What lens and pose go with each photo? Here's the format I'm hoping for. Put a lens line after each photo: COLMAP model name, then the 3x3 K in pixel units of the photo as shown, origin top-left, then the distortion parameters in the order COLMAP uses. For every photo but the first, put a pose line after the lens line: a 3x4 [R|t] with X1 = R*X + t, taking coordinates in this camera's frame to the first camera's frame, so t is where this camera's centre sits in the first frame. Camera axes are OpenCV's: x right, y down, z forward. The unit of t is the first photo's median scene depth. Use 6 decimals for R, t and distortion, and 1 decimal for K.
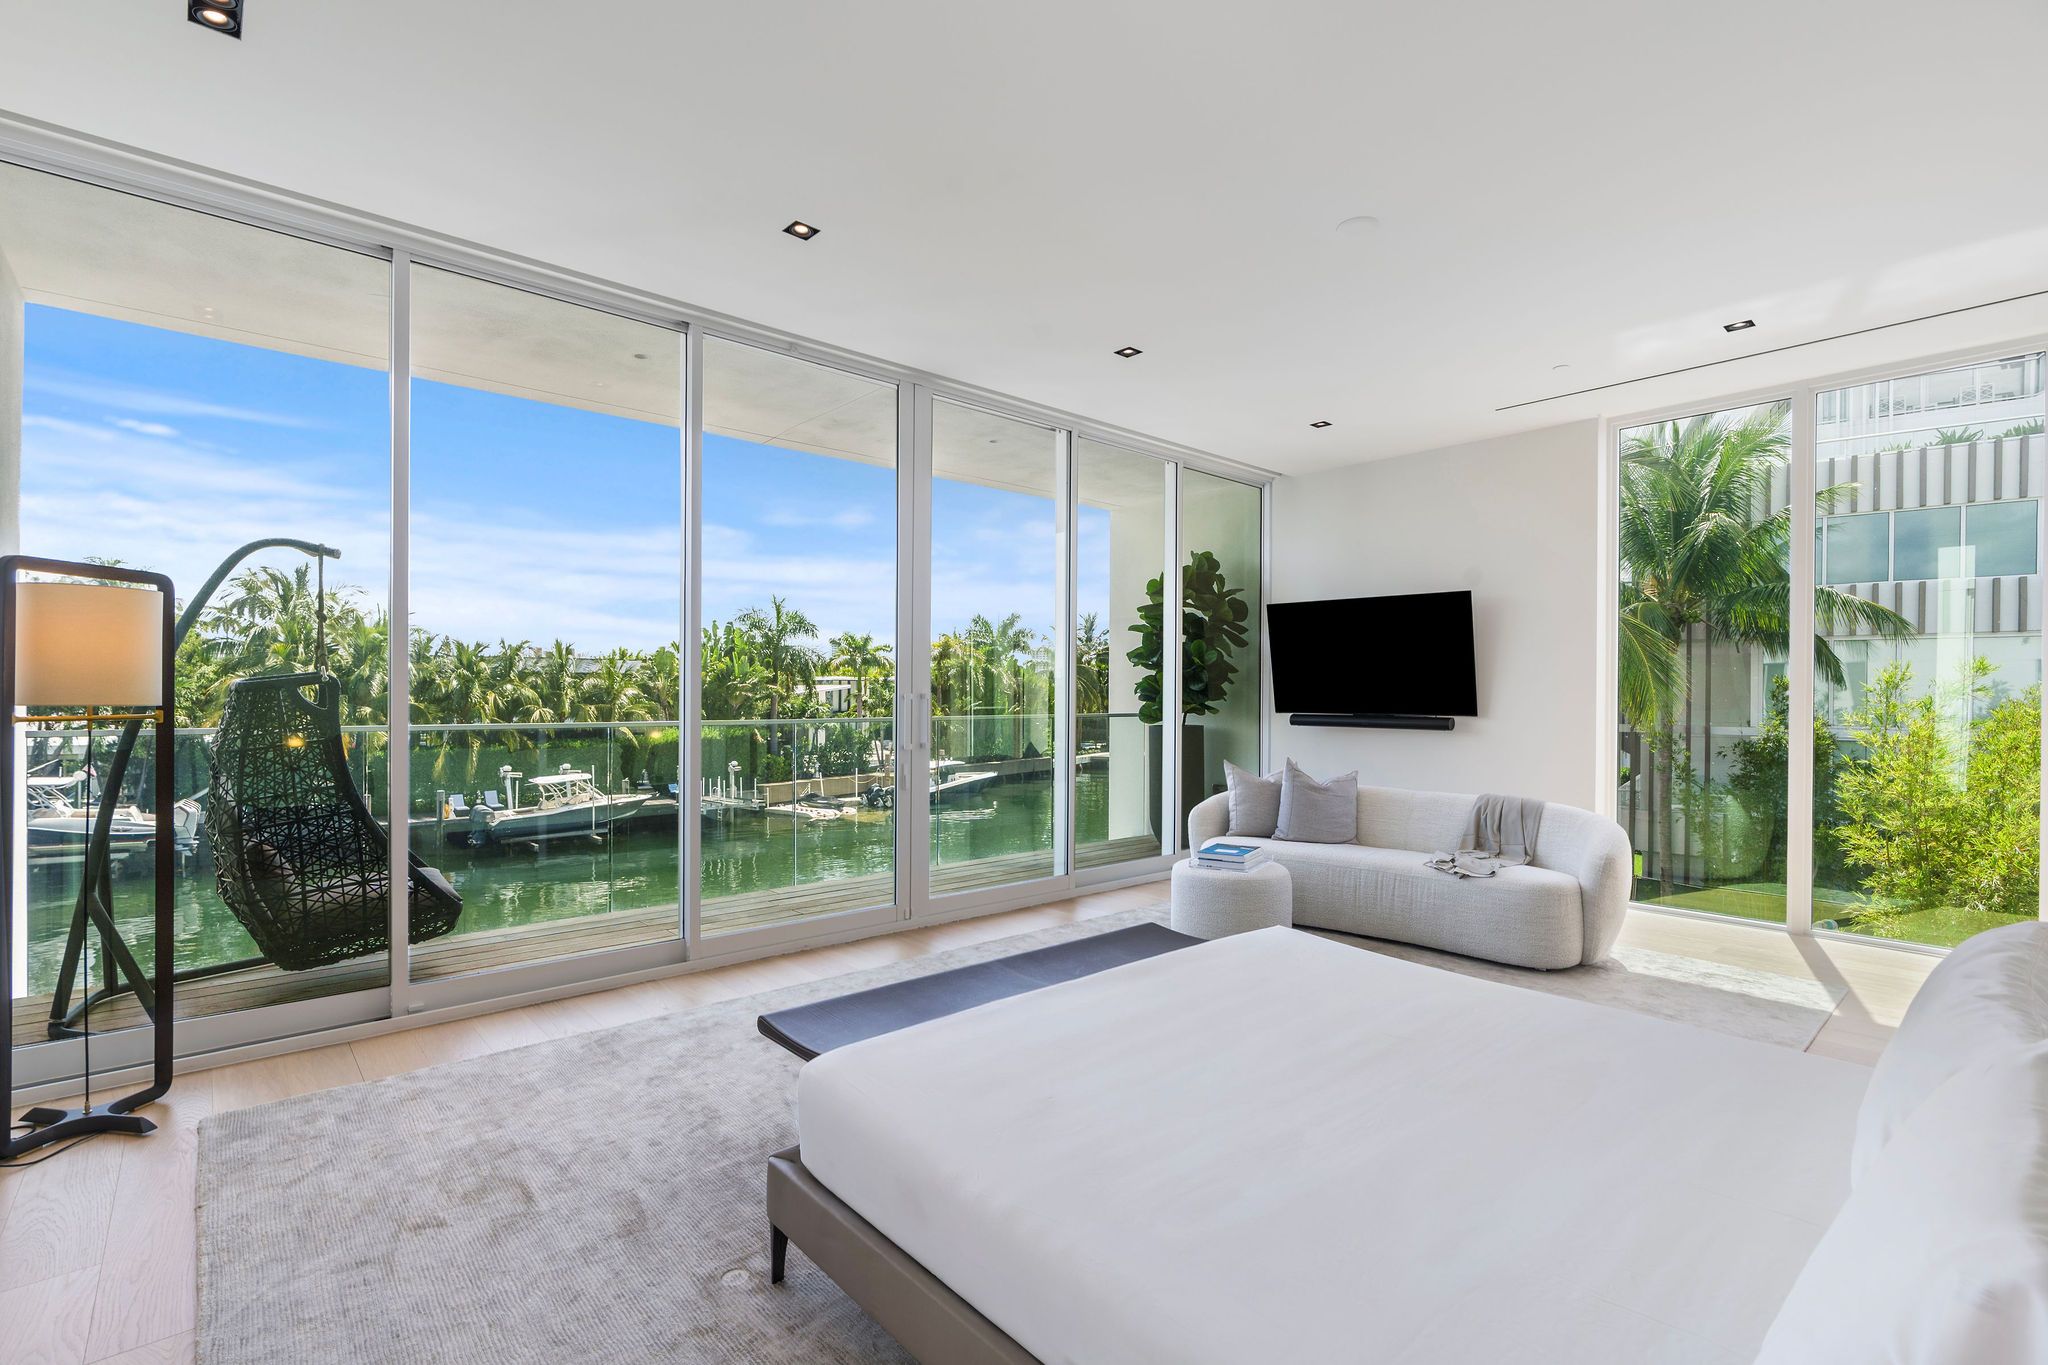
lens RADIAL K [[924.8, 0, 1013.1], [0, 924.8, 694.7], [0, 0, 1]] dist [-0.002515, 0.001204]
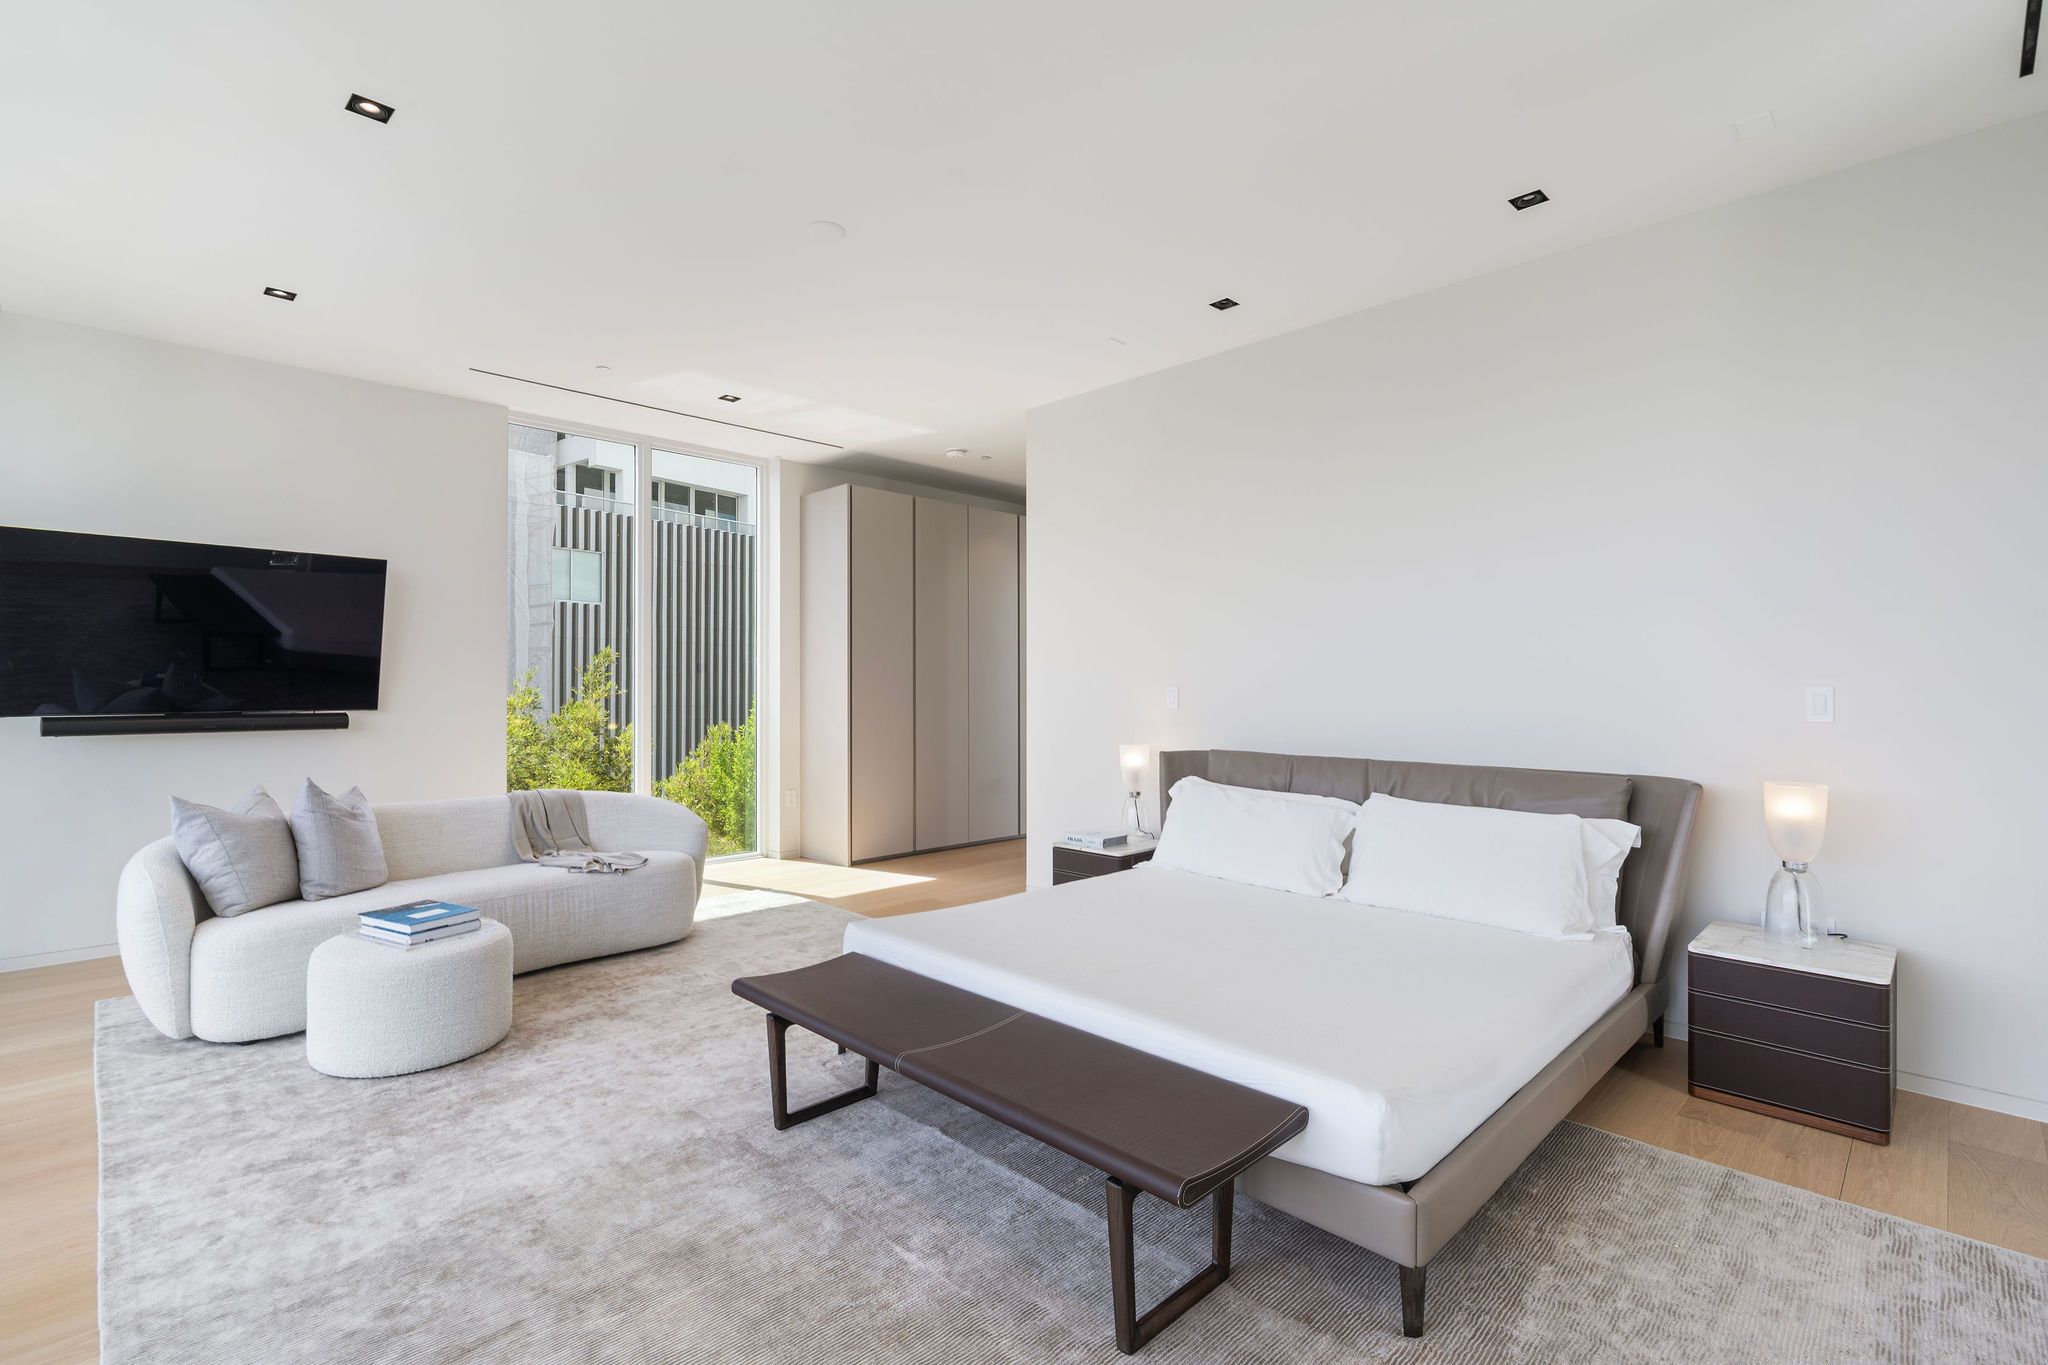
lens RADIAL K [[935.5, 0, 1018.8], [0, 935.5, 708.9], [0, 0, 1]] dist [-0.002757, -0.000654]
pose [[-0.064952, -0.033055, 0.997341, -0.419737], [-0.005183, 0.999449, 0.032788, -0.009600], [-0.997875, -0.003039, -0.065088, 0.520960]]
